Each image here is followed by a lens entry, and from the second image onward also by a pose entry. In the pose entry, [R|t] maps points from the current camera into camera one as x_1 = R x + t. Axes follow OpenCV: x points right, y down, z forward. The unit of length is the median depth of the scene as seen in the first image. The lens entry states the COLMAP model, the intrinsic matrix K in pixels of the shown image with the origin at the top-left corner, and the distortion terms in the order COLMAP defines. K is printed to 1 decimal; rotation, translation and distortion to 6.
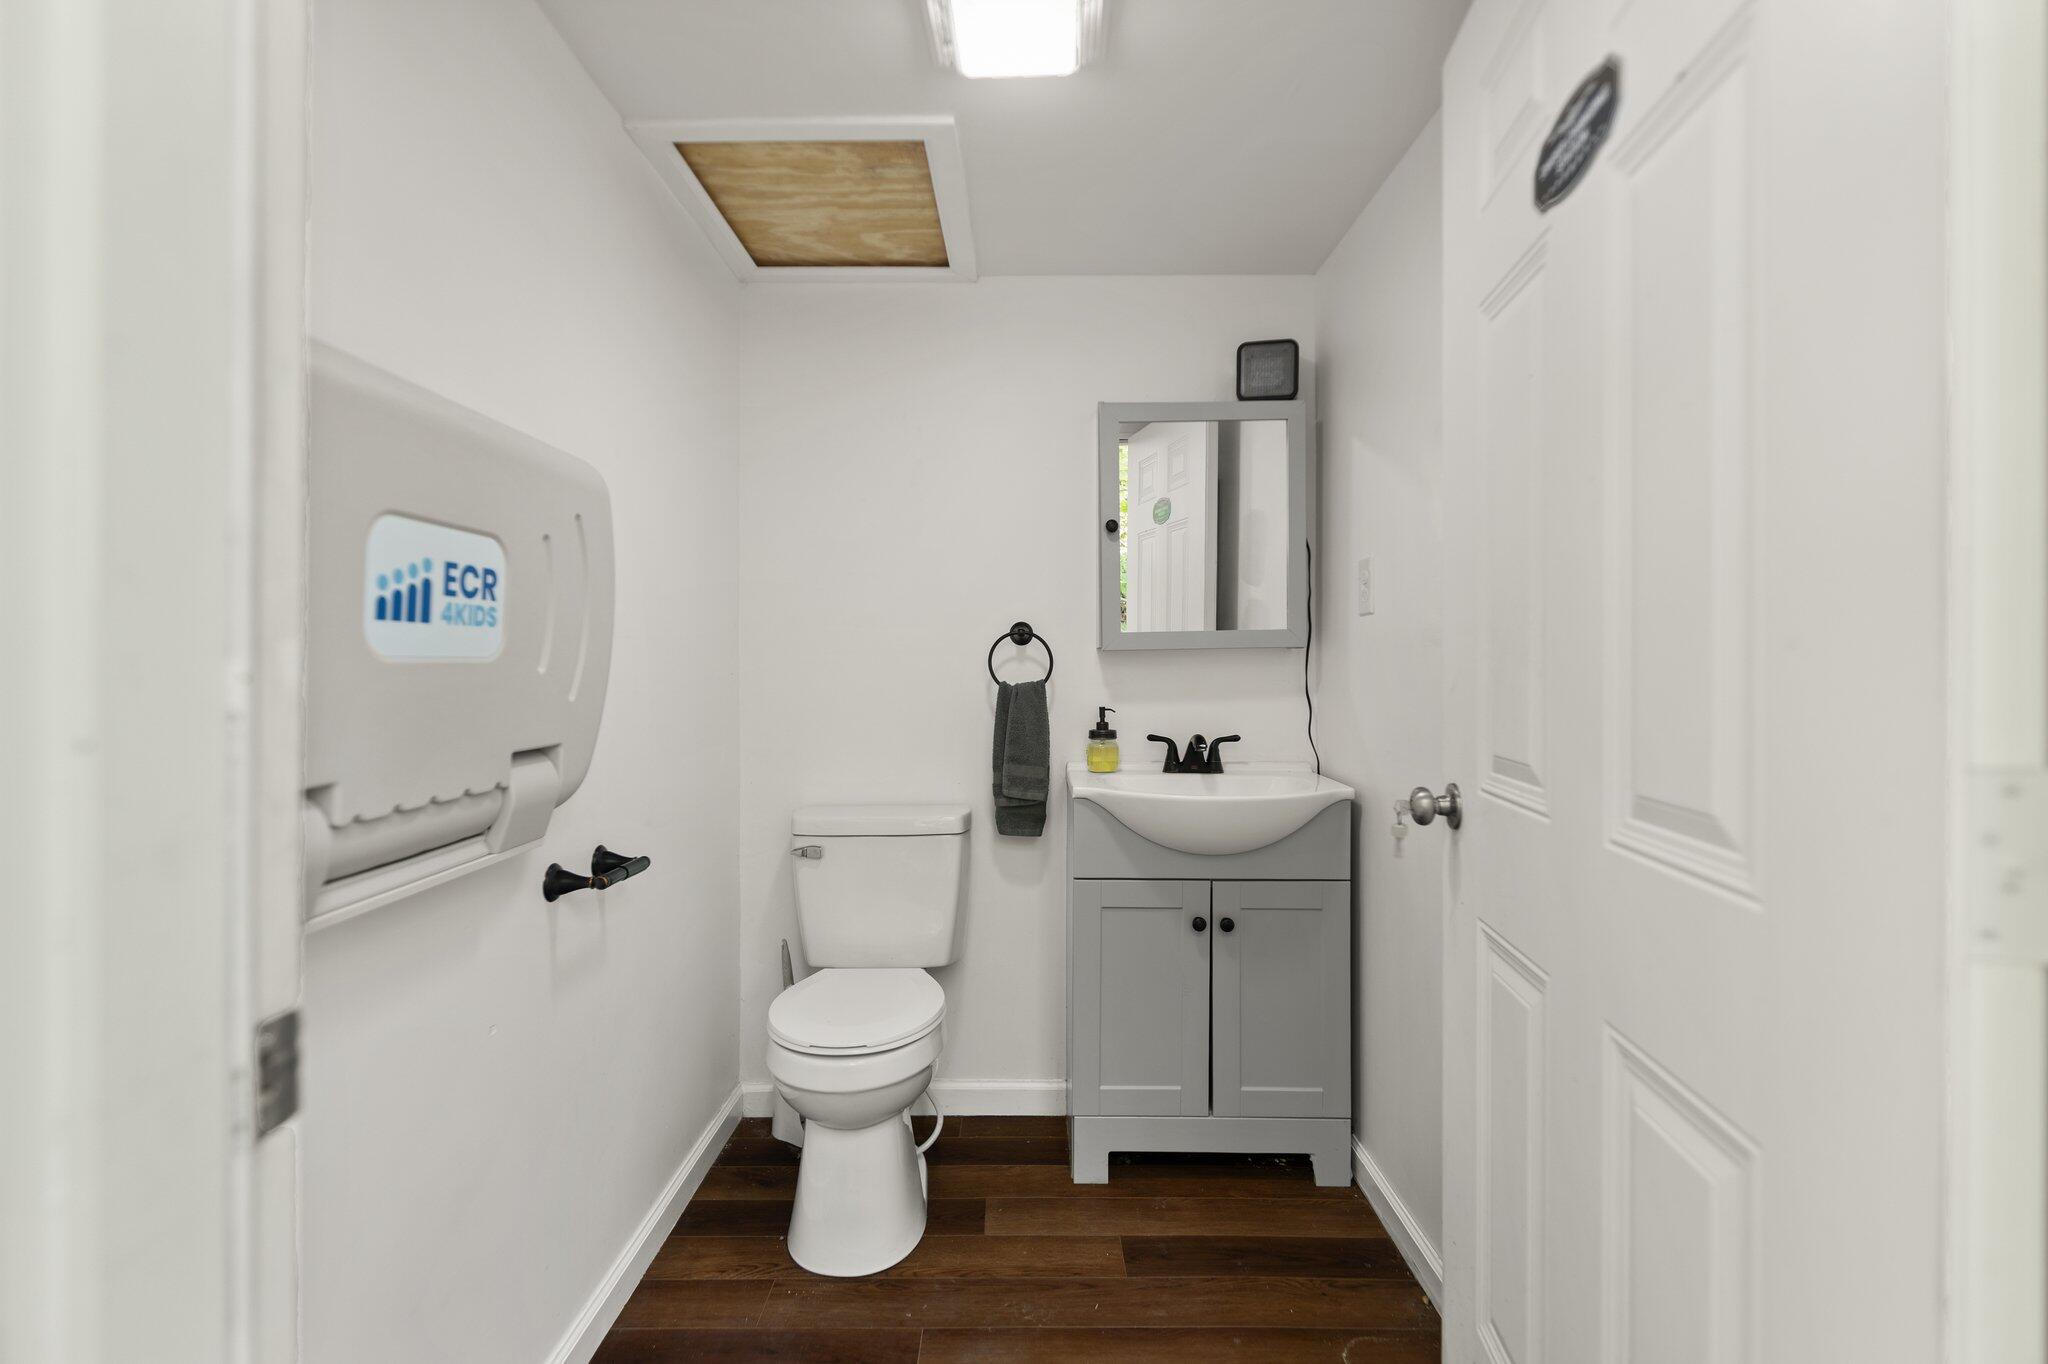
lens RADIAL K [[887.5, 0, 1013.4], [0, 887.5, 677.7], [0, 0, 1]] dist [-0.011251, 0.000439]
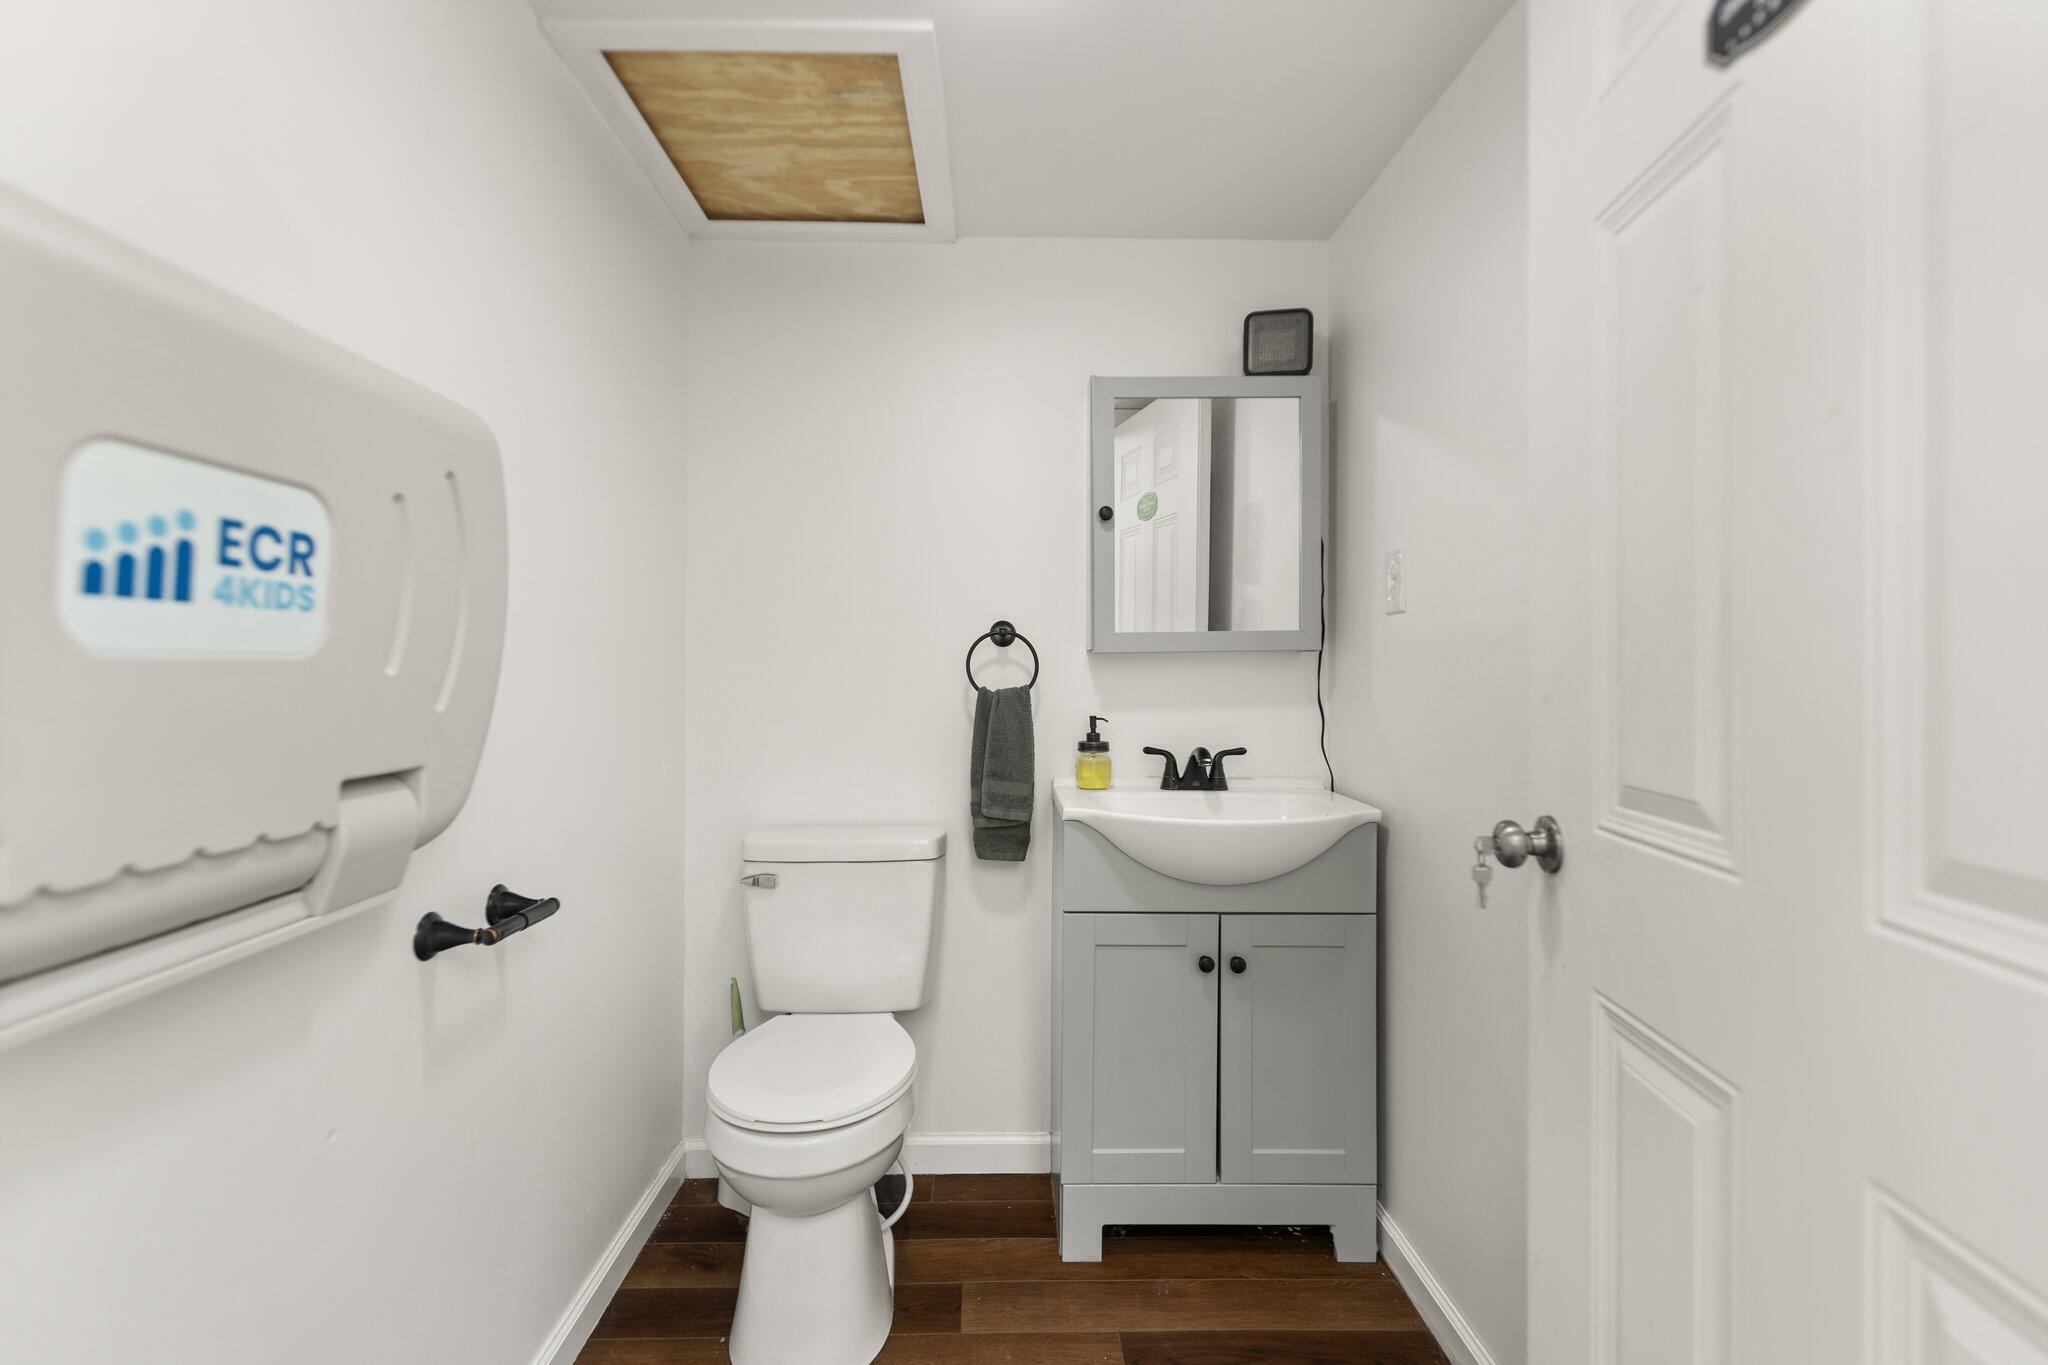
lens RADIAL K [[887.5, 0, 1007.6], [0, 887.5, 671.4], [0, 0, 1]] dist [-0.011251, 0.000439]
pose [[0.999617, 0.004394, 0.027329, -0.015344], [-0.004049, 0.999912, -0.012665, -0.000541], [-0.027382, 0.012549, 0.999546, 0.150491]]
